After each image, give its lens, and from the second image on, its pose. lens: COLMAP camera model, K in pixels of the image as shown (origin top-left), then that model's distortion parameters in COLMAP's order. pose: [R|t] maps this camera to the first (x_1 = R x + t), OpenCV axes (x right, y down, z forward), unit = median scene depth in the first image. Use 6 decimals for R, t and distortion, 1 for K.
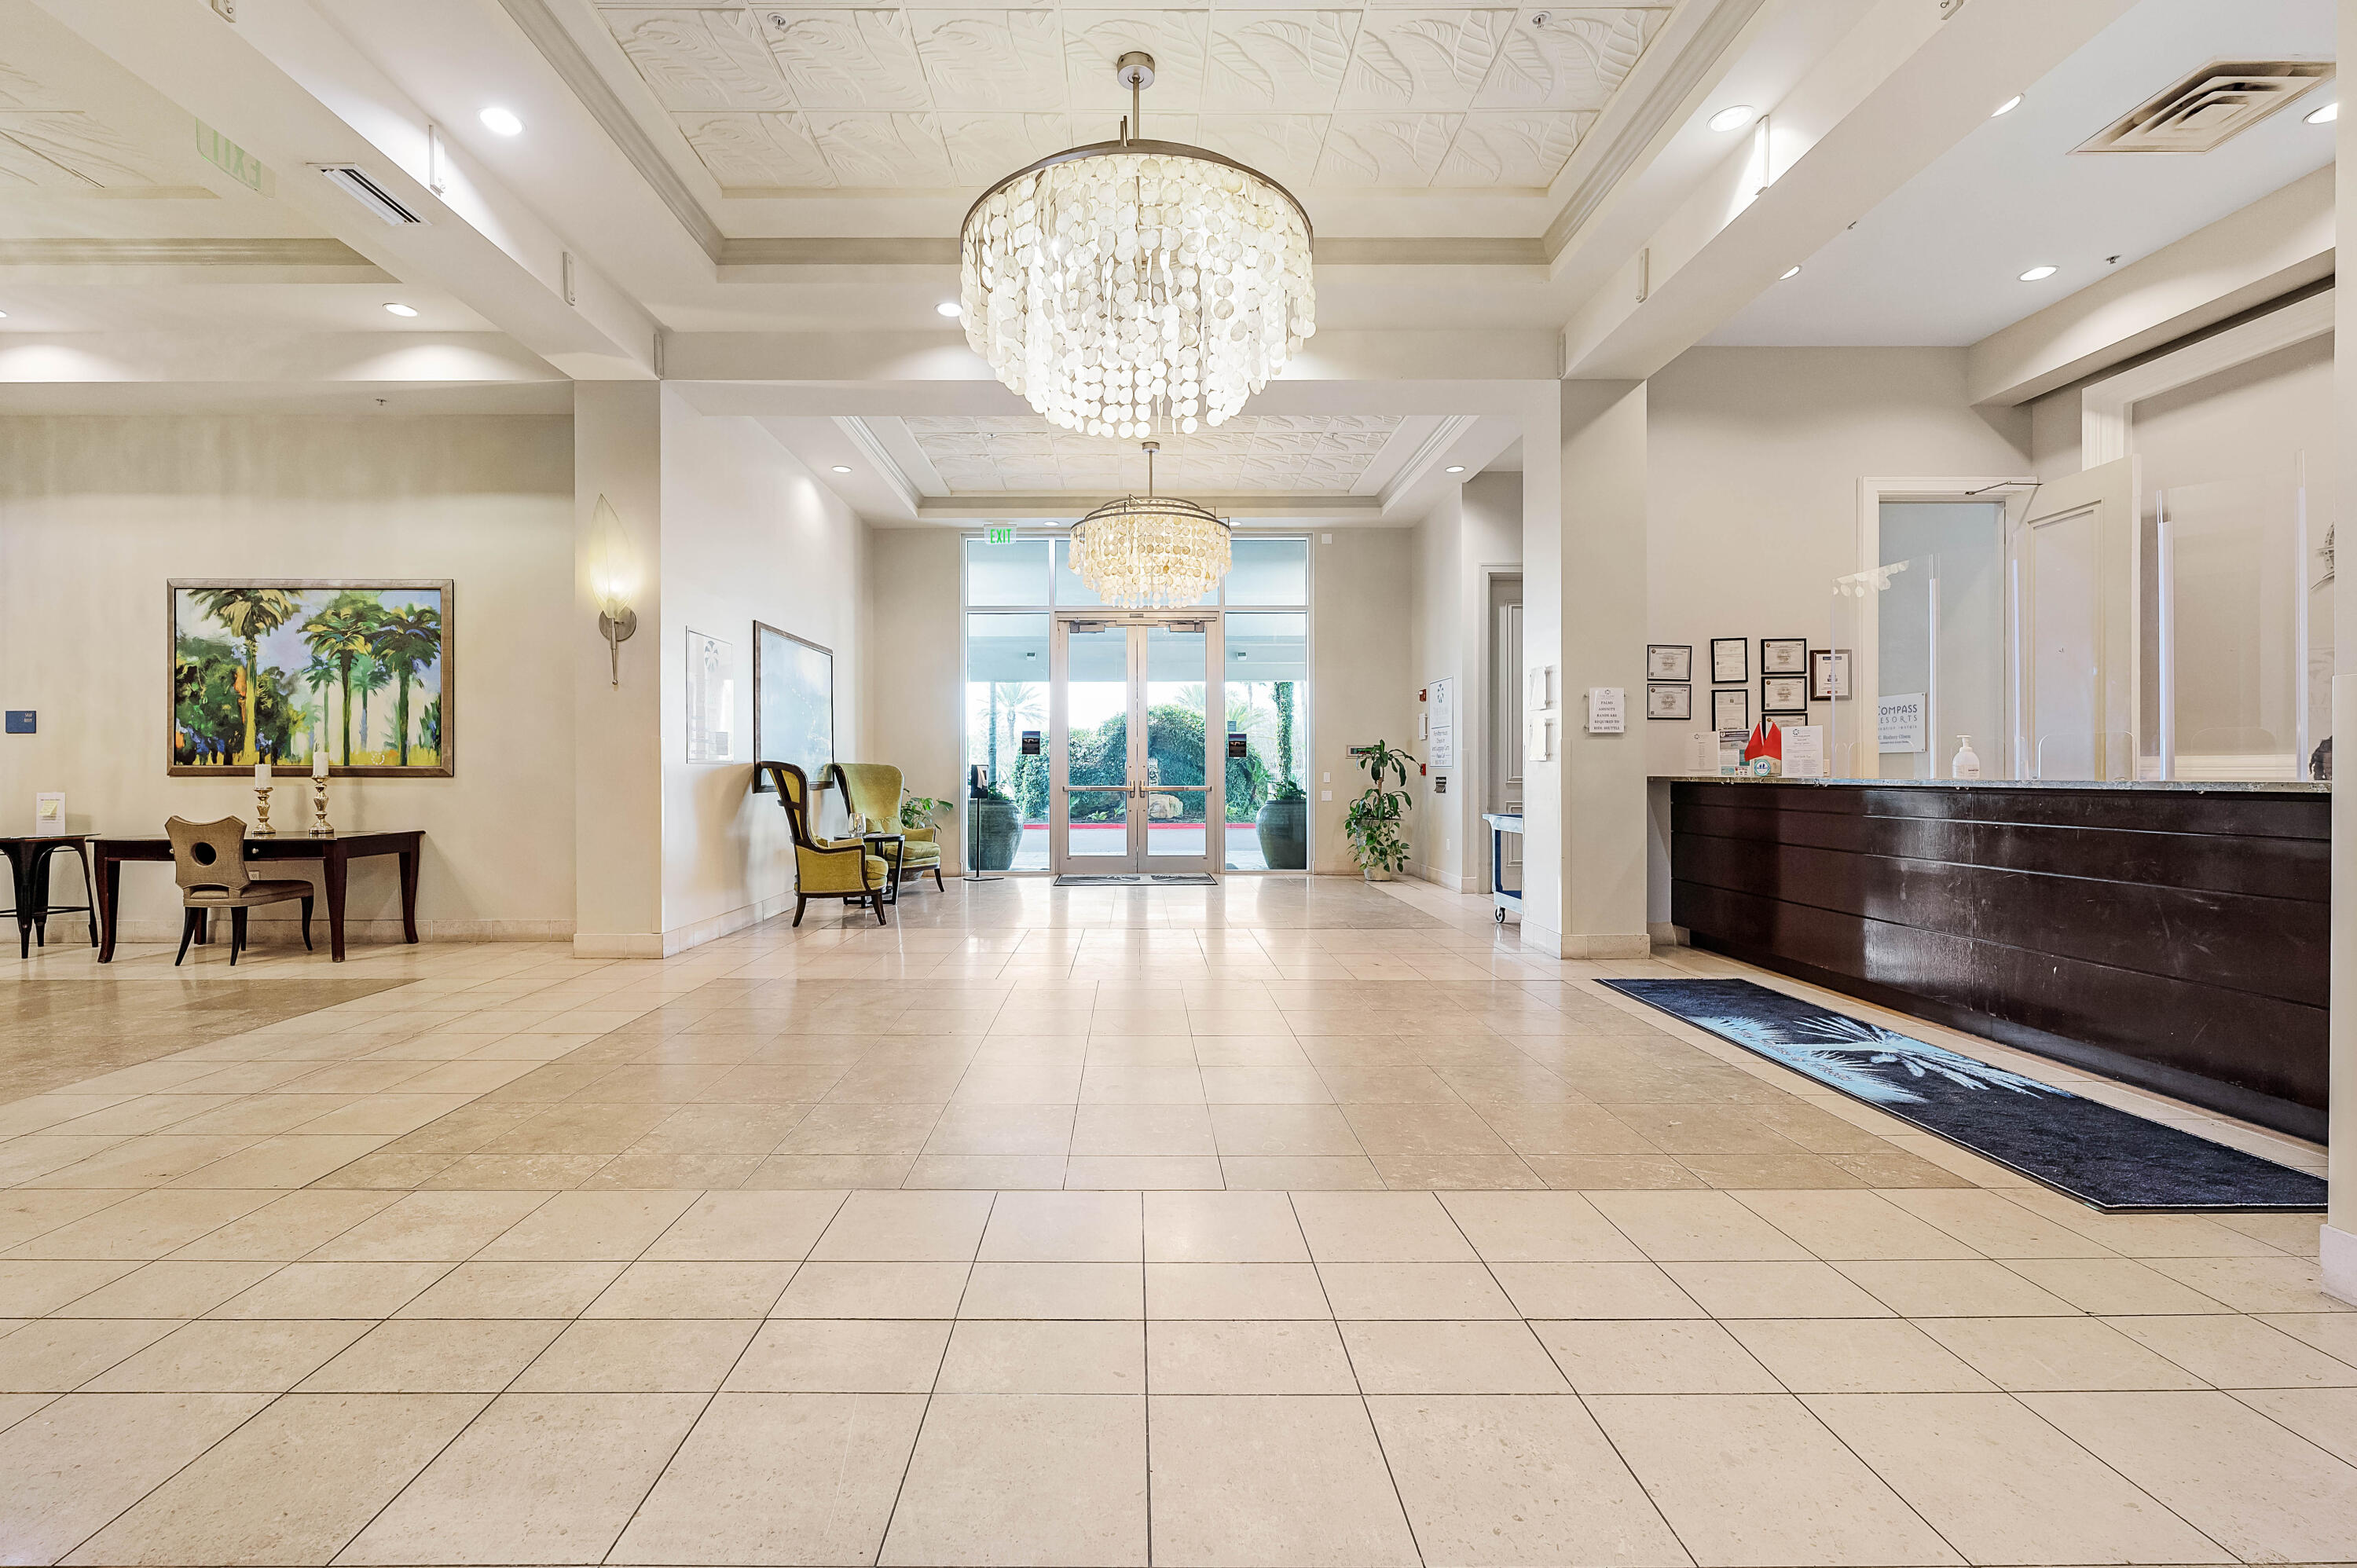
lens RADIAL K [[961.3, 0, 1169.4], [0, 961.3, 793.8], [0, 0, 1]] dist [0.000490, 0.000253]
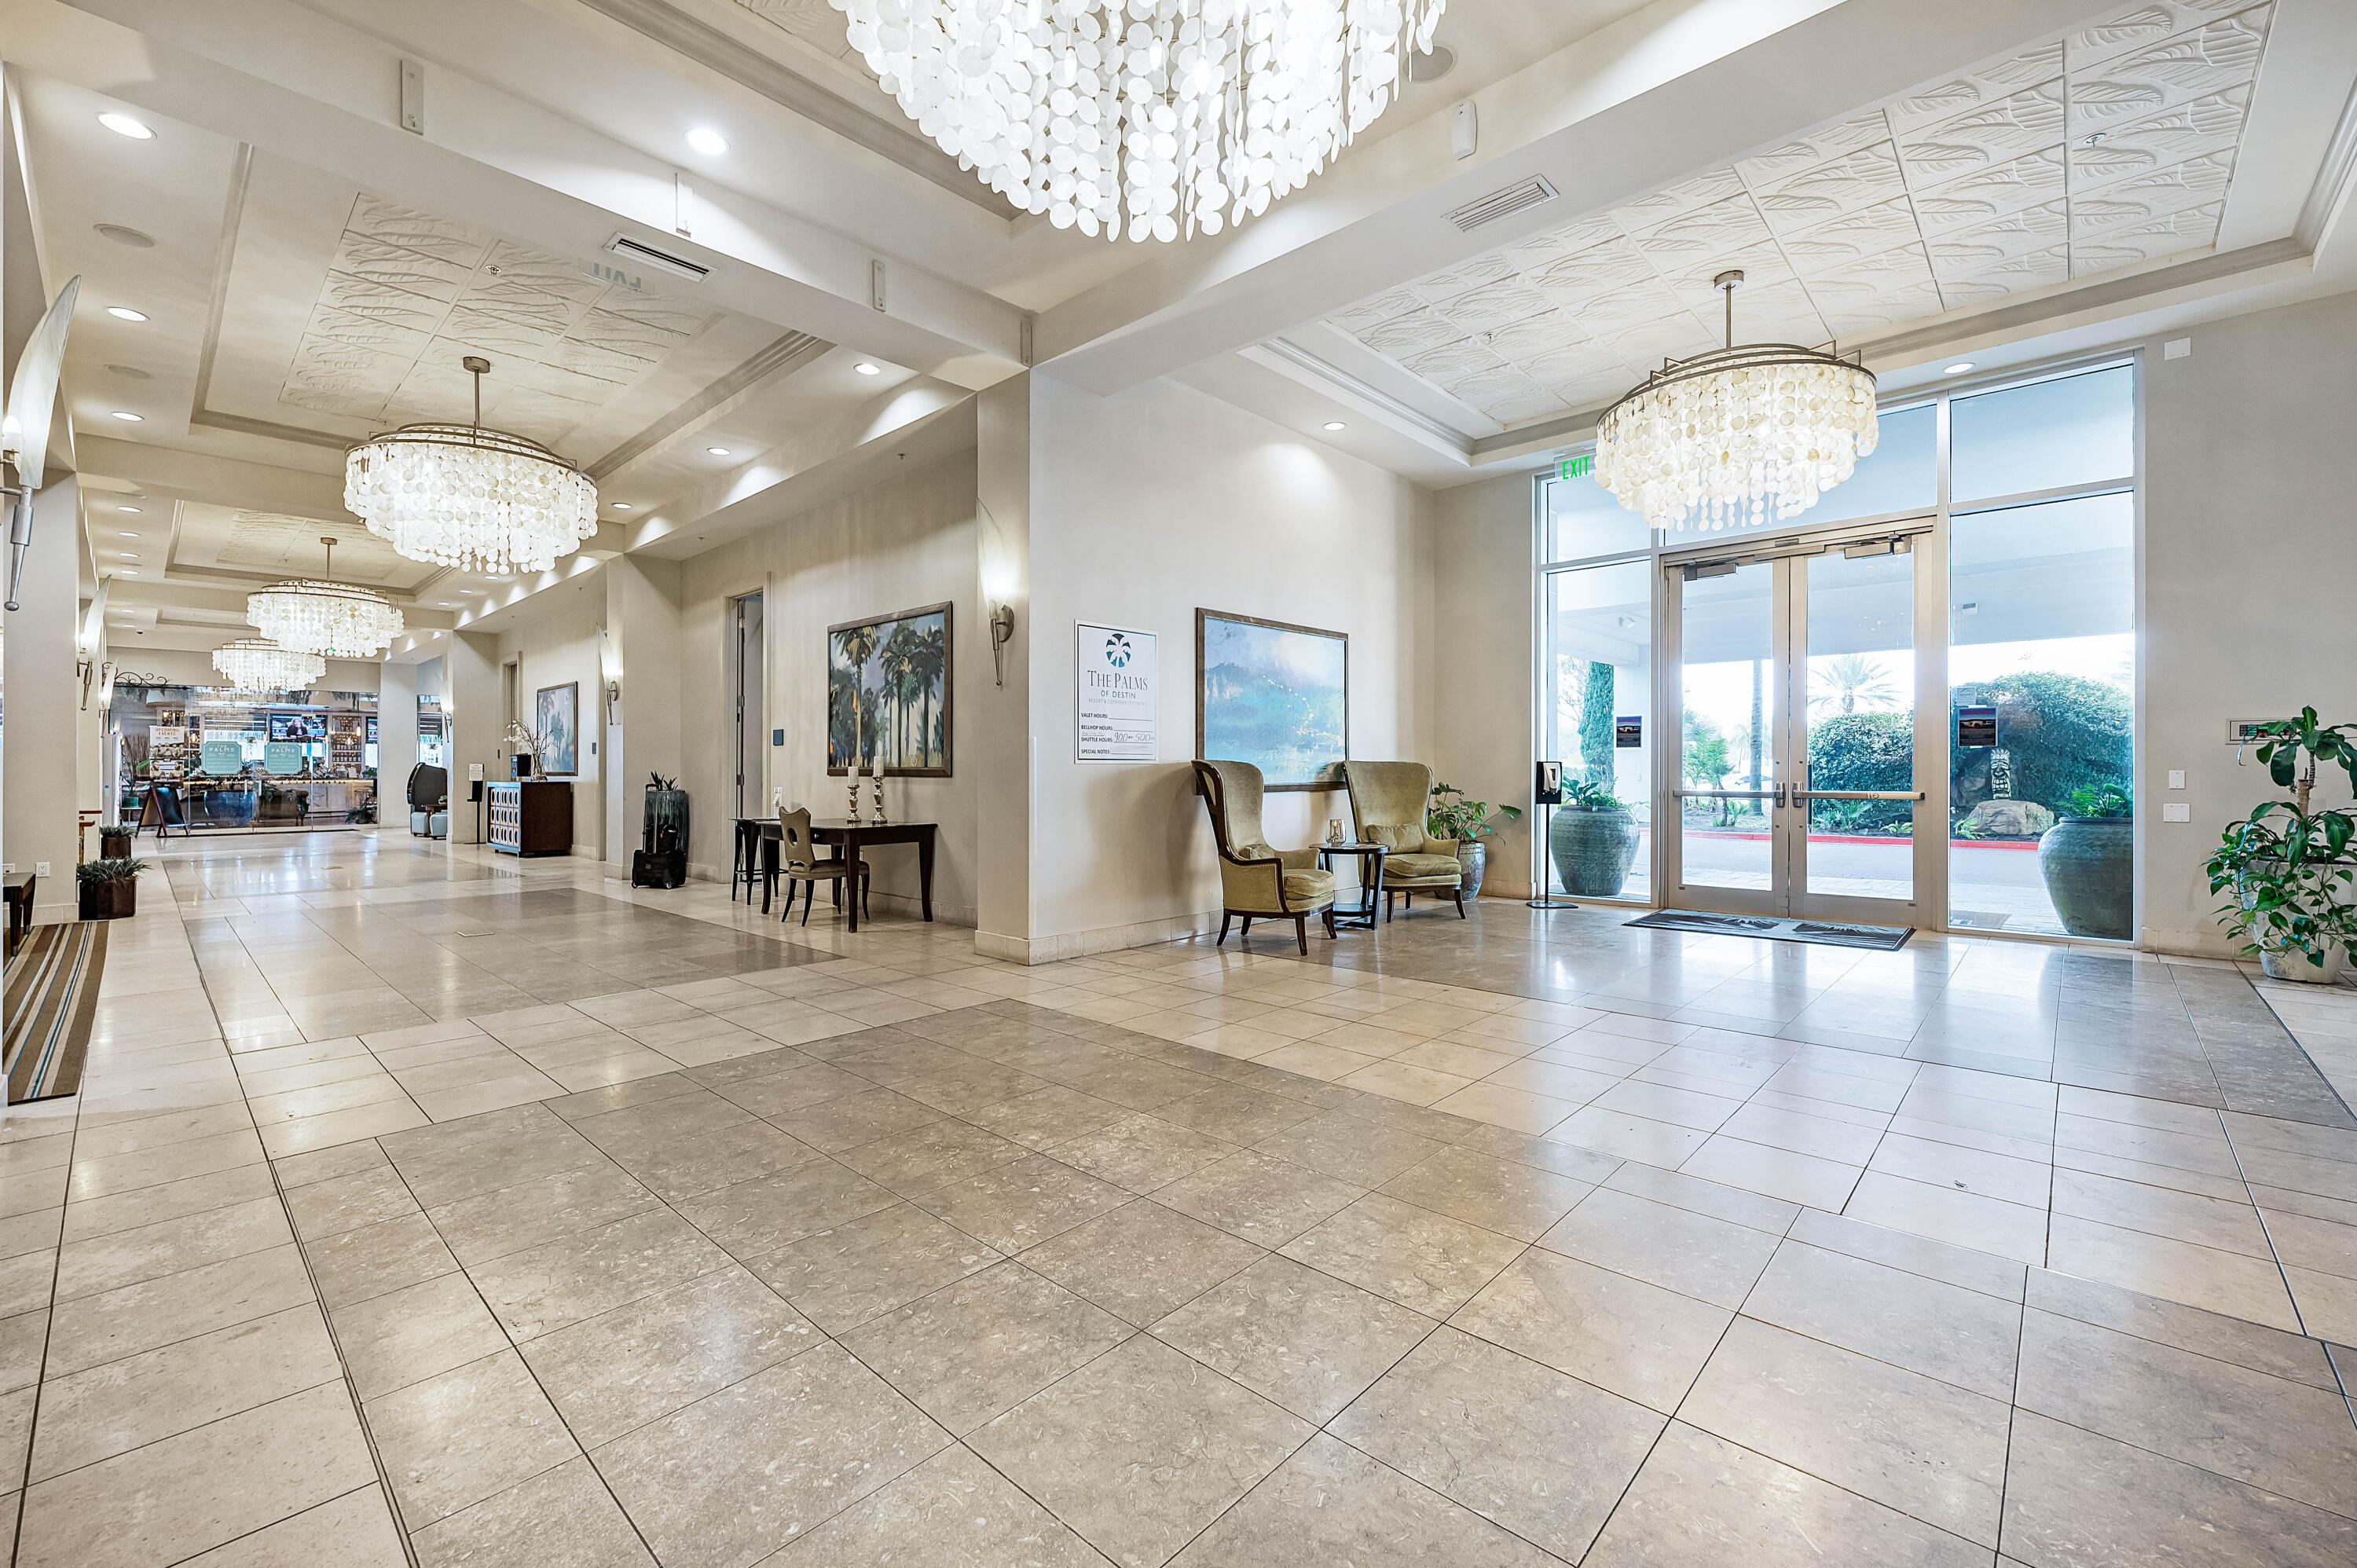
lens RADIAL K [[979.7, 0, 1178.5], [0, 979.7, 784.0], [0, 0, 1]] dist [-0.000905, 0.000127]
pose [[0.729151, 0.007818, -0.684308, 0.233072], [-0.012876, 0.999914, -0.002296, -0.009864], [0.684231, 0.010485, 0.729190, 0.348602]]
